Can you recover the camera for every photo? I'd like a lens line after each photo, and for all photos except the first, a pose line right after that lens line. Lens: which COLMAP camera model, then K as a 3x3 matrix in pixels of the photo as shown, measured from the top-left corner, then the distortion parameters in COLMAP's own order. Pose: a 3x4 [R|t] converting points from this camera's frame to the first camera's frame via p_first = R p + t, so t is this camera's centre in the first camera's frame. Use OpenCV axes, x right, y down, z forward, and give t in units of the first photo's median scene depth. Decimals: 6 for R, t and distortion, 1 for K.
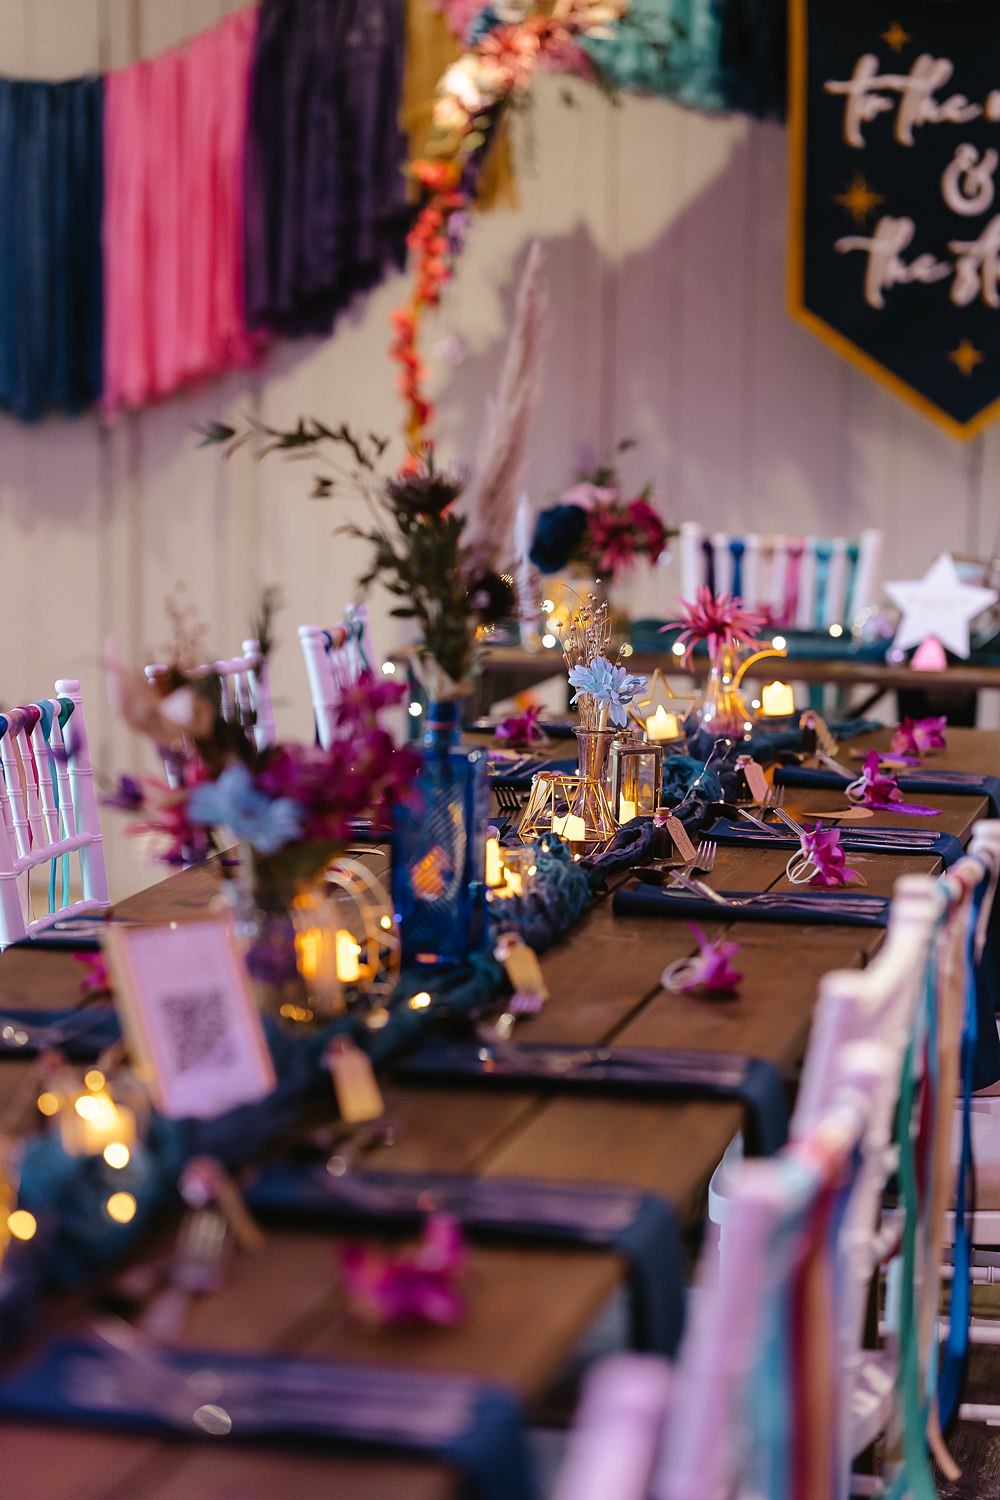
lens RADIAL K [[3844.0, 0, 500.0], [0, 3844.0, 750.0], [0, 0, 1]] dist [0.117885, 1.290018]
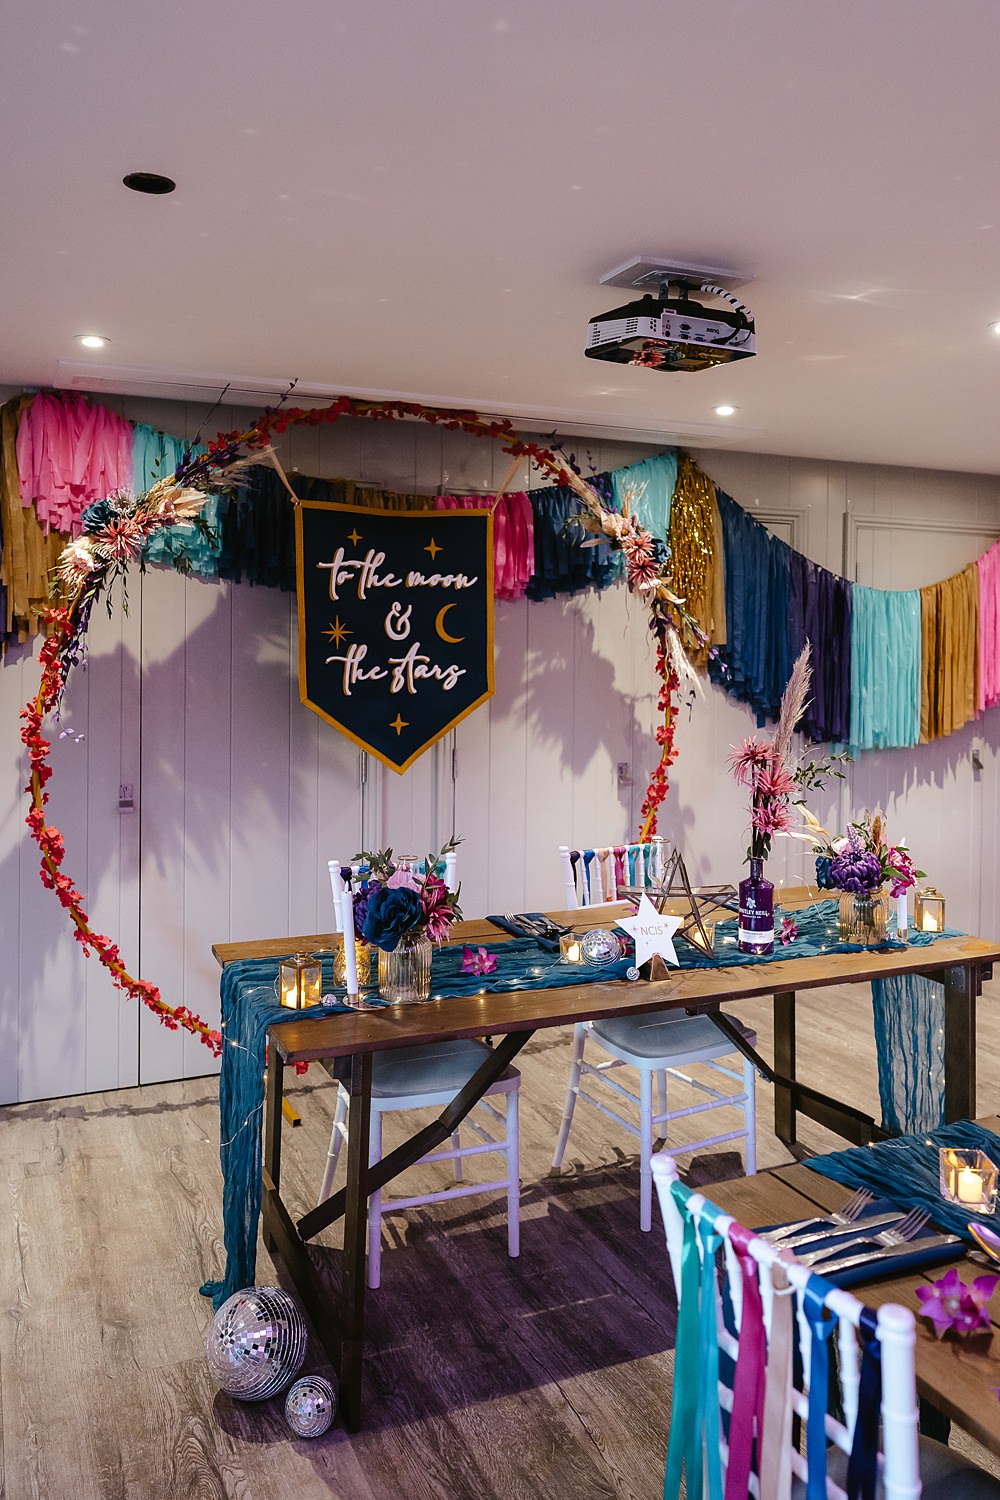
lens RADIAL K [[1139.6, 0, 491.4], [0, 1139.6, 654.5], [0, 0, 1]] dist [-0.005208, -0.001236]
pose [[0.786818, -0.016704, 0.616958, -0.156172], [0.078371, 0.994246, -0.073030, -0.092987], [-0.612188, 0.105813, 0.783600, 0.582595]]
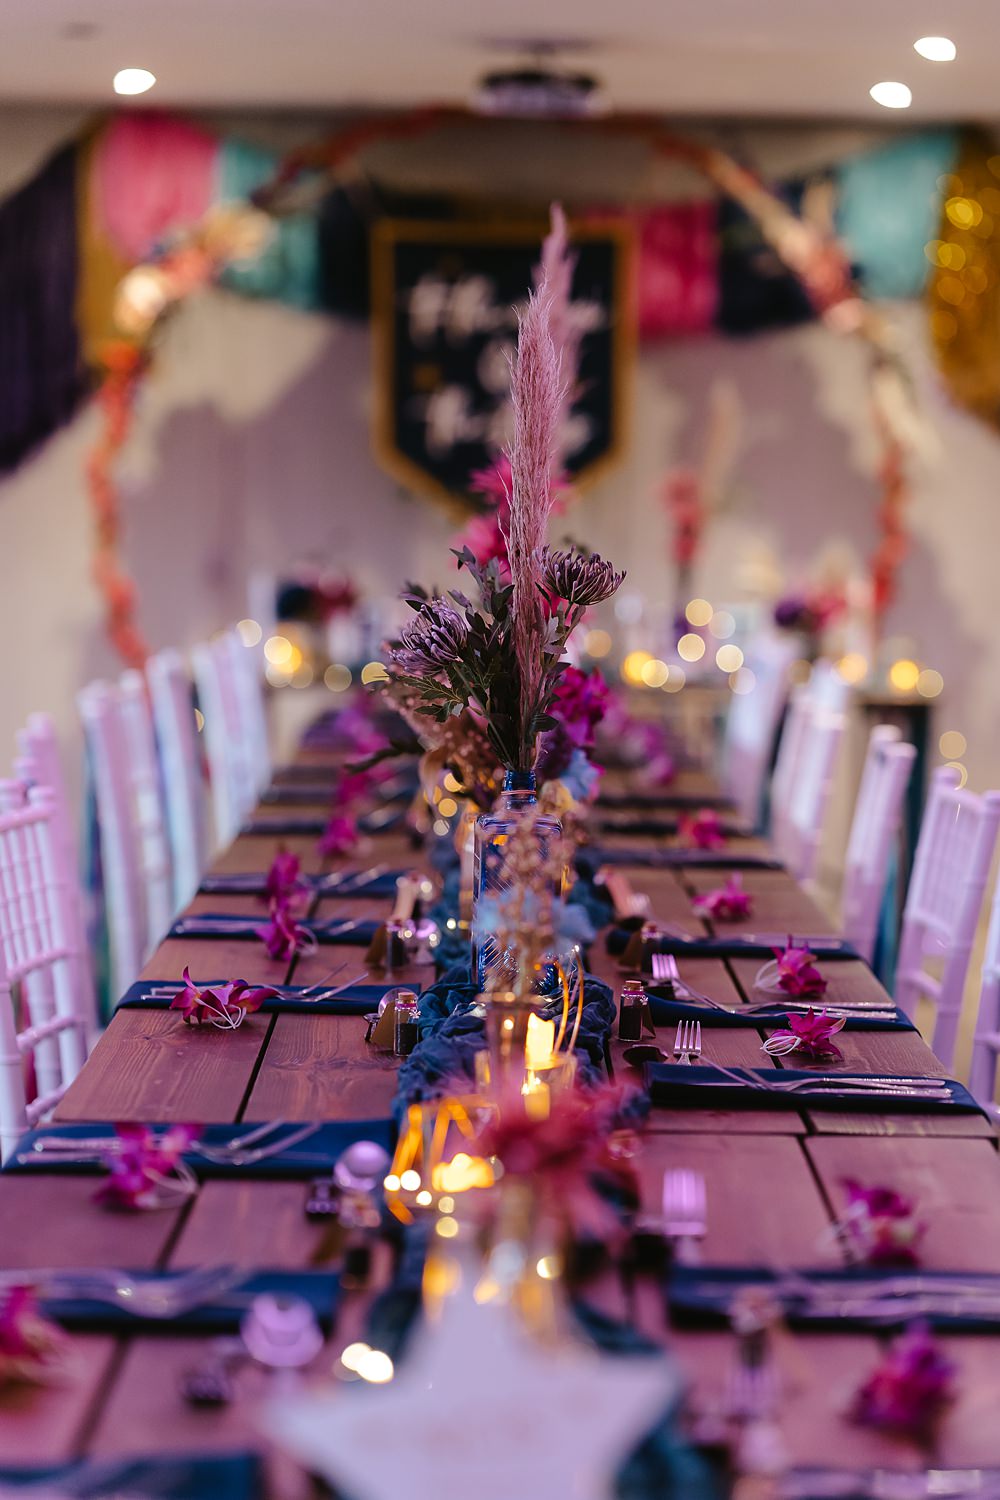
lens RADIAL K [[3844.0, 0, 500.0], [0, 3844.0, 750.0], [0, 0, 1]] dist [0.117885, 1.290018]
pose [[0.973240, -0.014607, 0.229328, -0.209332], [0.025767, 0.998621, -0.045744, 0.060592], [-0.228343, 0.050429, 0.972274, -0.382419]]
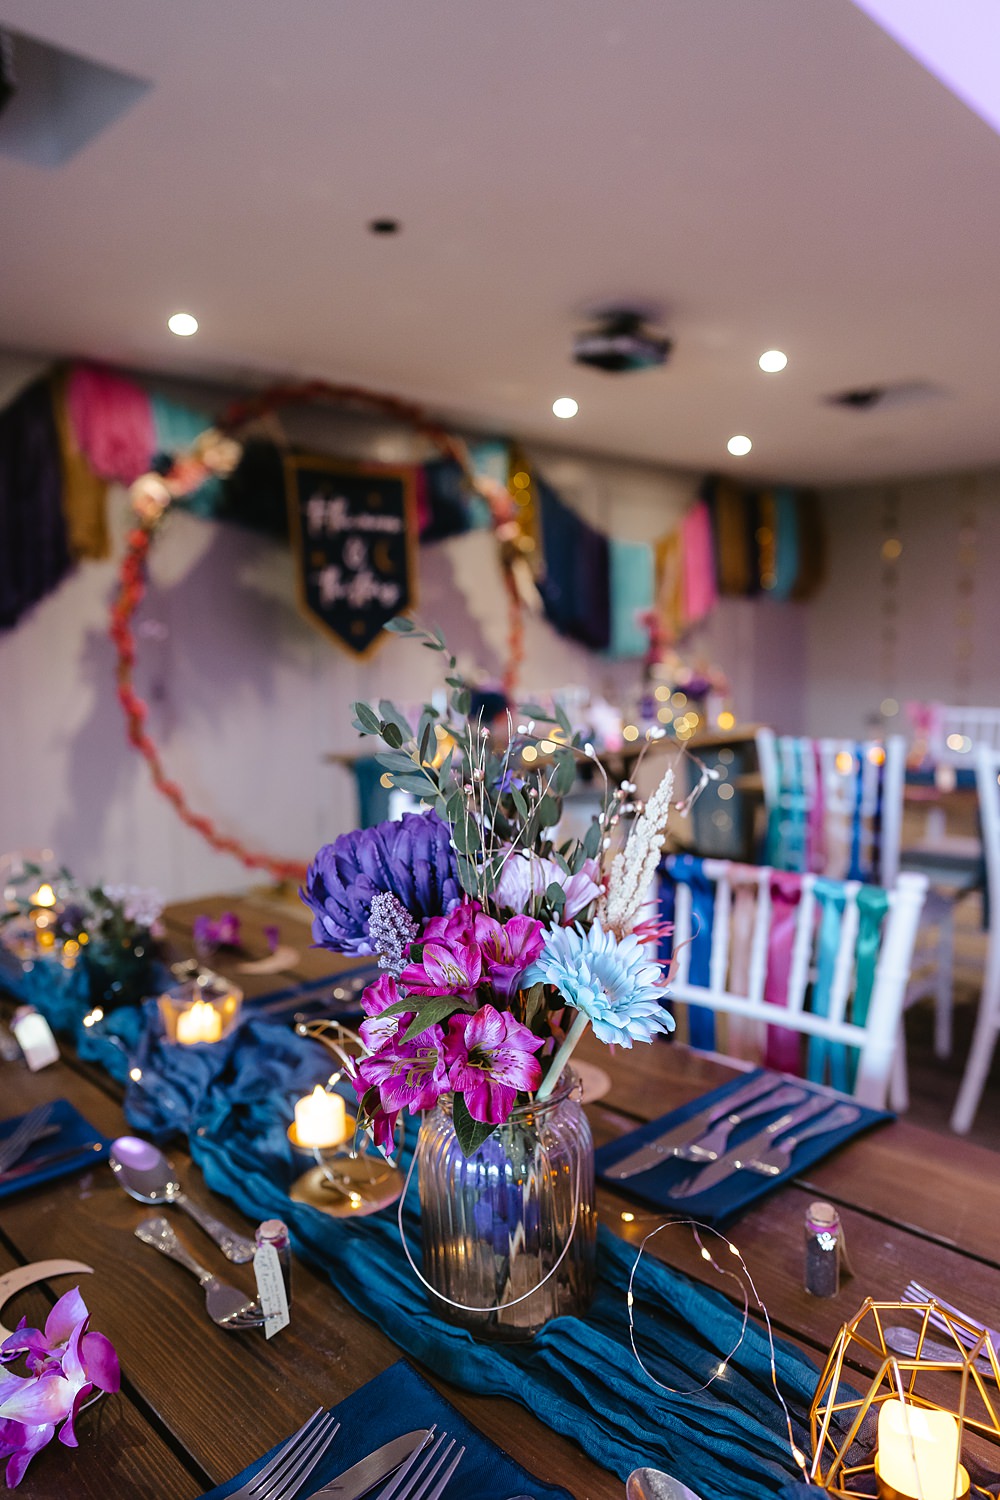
lens RADIAL K [[1023.5, 0, 500.0], [0, 1023.5, 750.0], [0, 0, 1]] dist [-0.003268, -0.000636]
pose [[0.525122, -0.117629, 0.842858, -0.369118], [0.130034, 0.989862, 0.057131, -0.052998], [-0.841034, 0.079600, 0.535094, 0.603575]]
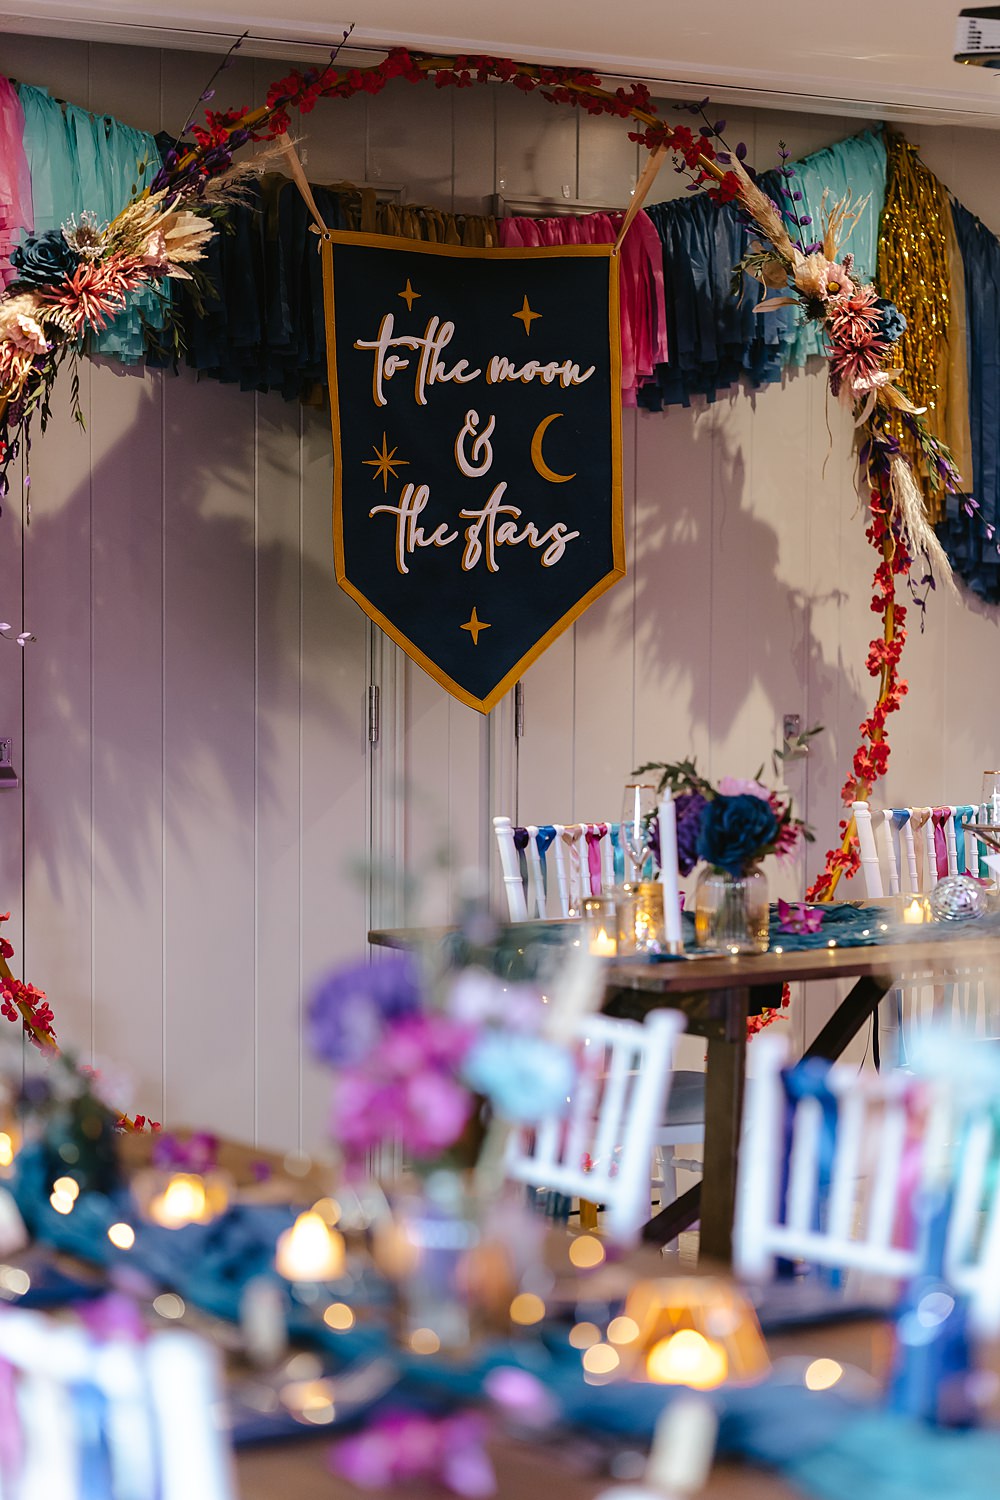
lens RADIAL K [[3662.3, 0, 500.0], [0, 3662.3, 750.0], [0, 0, 1]] dist [-0.018188, 0.302331]
pose [[0.648015, -0.052315, 0.759829, -0.572281], [0.098307, 0.995038, -0.015332, -0.056883], [-0.755257, 0.084632, 0.649942, 0.407804]]
